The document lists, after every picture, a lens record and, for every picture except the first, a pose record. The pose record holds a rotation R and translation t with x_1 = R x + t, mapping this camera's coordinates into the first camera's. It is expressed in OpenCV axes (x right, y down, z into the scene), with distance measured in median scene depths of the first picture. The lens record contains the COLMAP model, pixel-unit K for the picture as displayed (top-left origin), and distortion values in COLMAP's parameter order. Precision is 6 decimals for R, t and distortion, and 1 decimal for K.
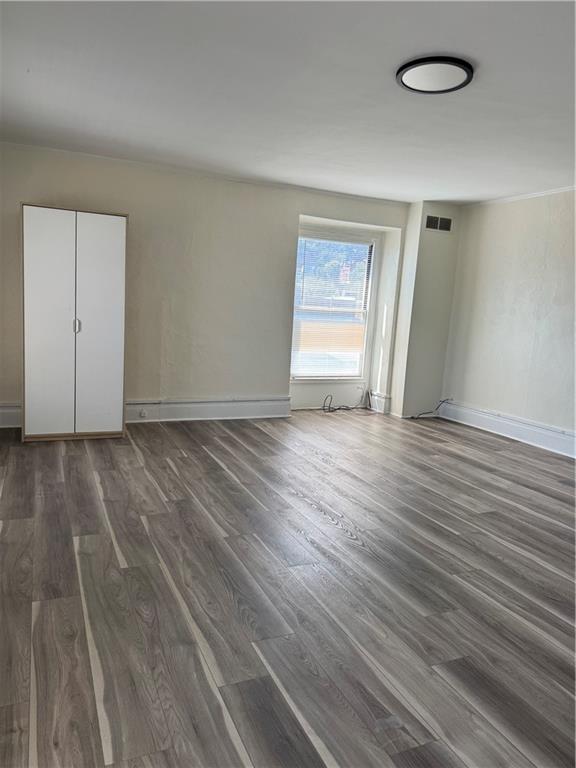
lens RADIAL K [[539.0, 0, 286.1], [0, 539.0, 383.5], [0, 0, 1]] dist [0.142584, -0.234413]
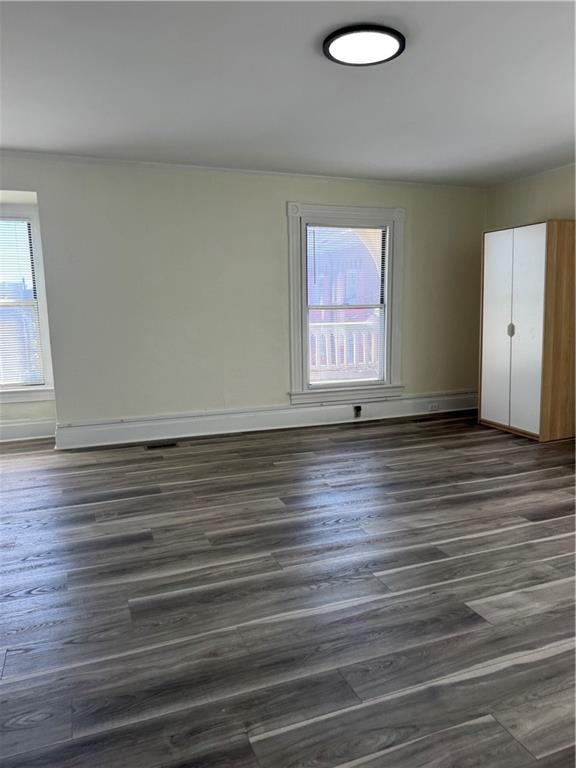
lens RADIAL K [[539.0, 0, 286.1], [0, 539.0, 383.5], [0, 0, 1]] dist [0.142584, -0.234413]
pose [[-0.057961, 0.090166, -0.994239, 1.173455], [-0.126251, 0.987255, 0.096893, -0.071152], [0.990304, 0.131140, -0.045839, 0.925097]]
